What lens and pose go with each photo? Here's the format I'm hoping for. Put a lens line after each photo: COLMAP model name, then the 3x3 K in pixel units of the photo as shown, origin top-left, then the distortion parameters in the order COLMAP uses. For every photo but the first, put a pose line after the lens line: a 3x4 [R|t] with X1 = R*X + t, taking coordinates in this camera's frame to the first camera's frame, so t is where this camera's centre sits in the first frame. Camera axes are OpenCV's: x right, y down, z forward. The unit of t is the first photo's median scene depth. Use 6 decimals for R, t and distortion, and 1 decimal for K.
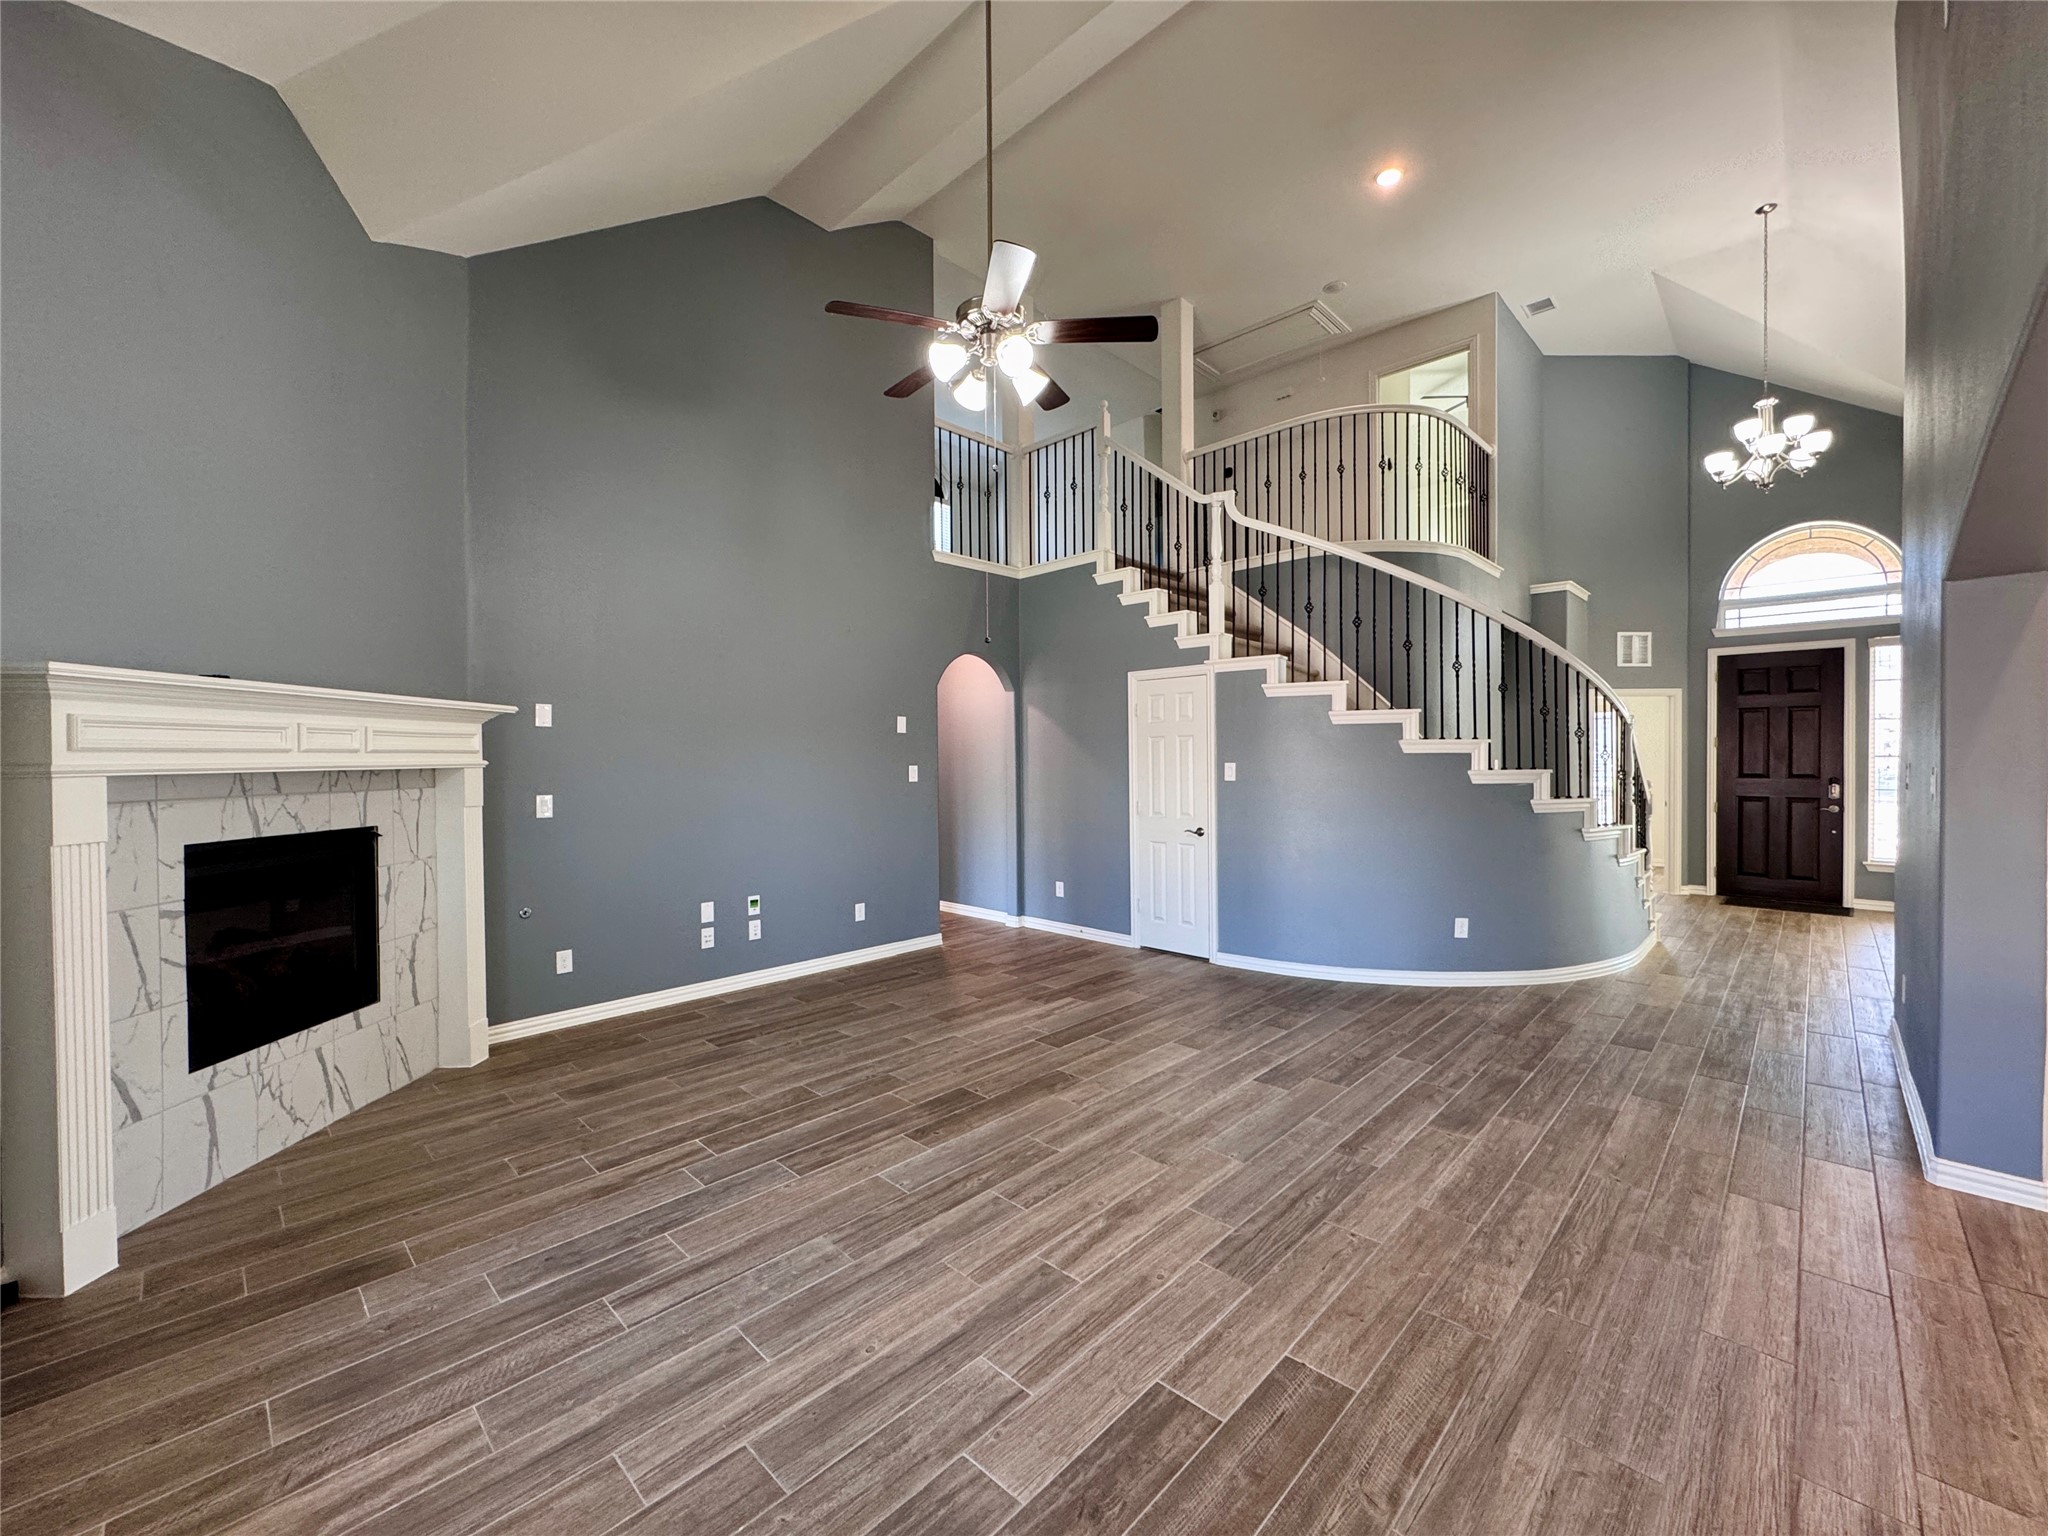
lens RADIAL K [[820.8, 0, 1018.5], [0, 820.8, 767.0], [0, 0, 1]] dist [-0.003608, 0.000143]
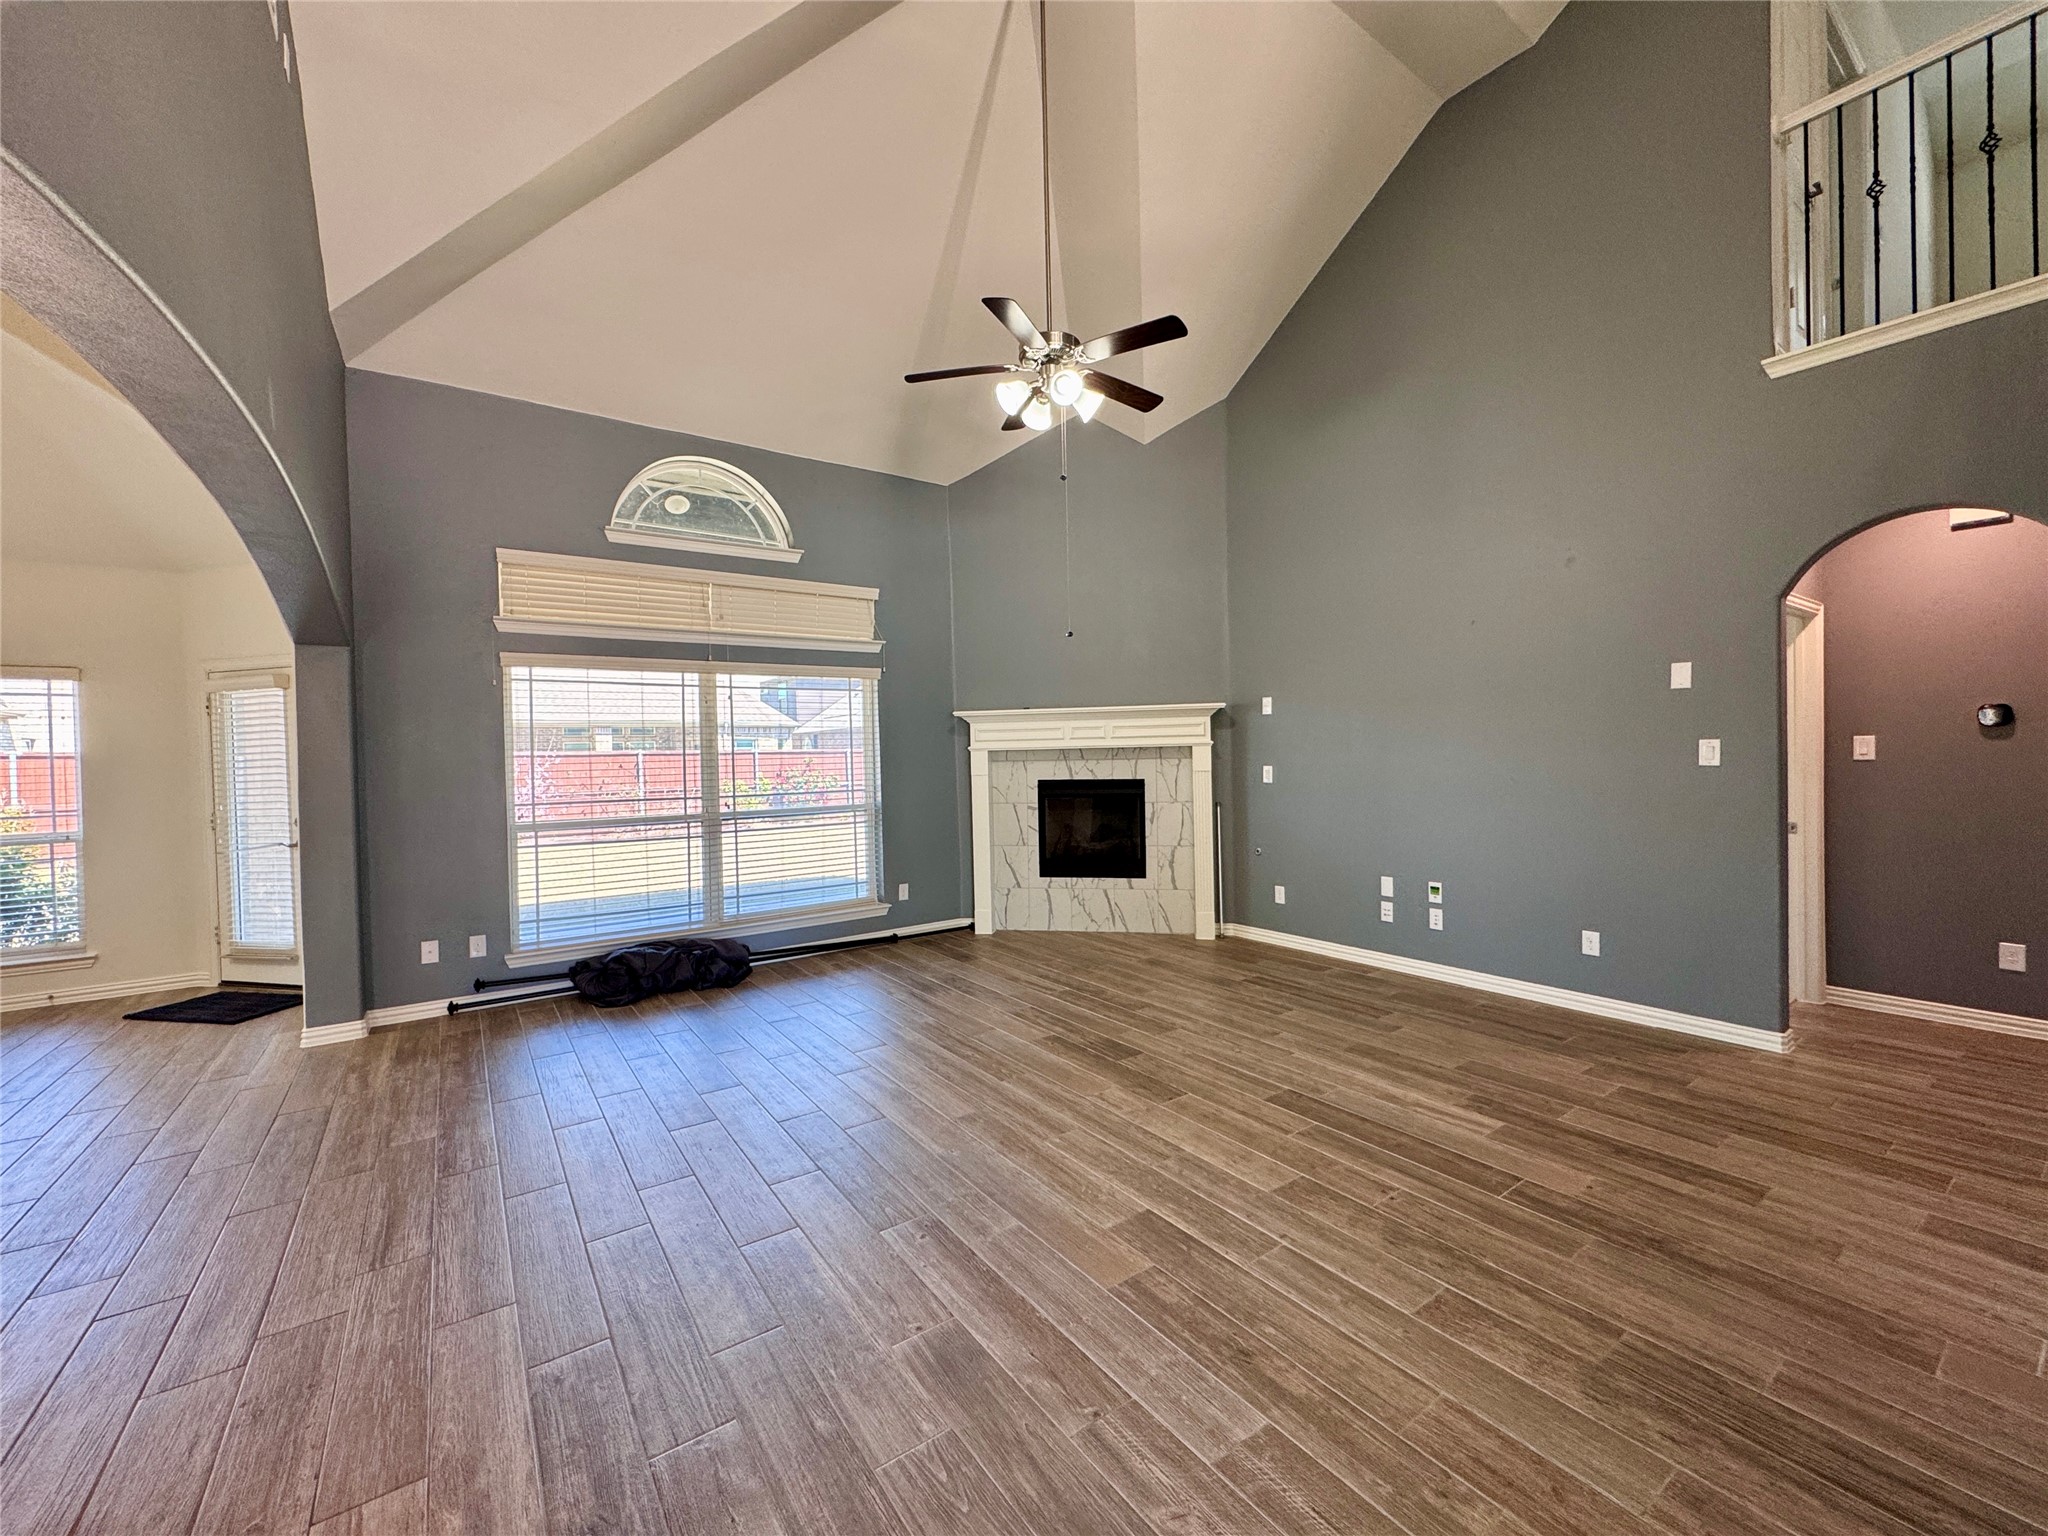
lens RADIAL K [[820.8, 0, 1024.3], [0, 820.8, 766.3], [0, 0, 1]] dist [-0.003608, 0.000143]
pose [[-0.182967, 0.027839, -0.982725, 0.926277], [0.010084, 0.999600, 0.026439, -0.004628], [0.983067, -0.005072, -0.183174, 0.986271]]
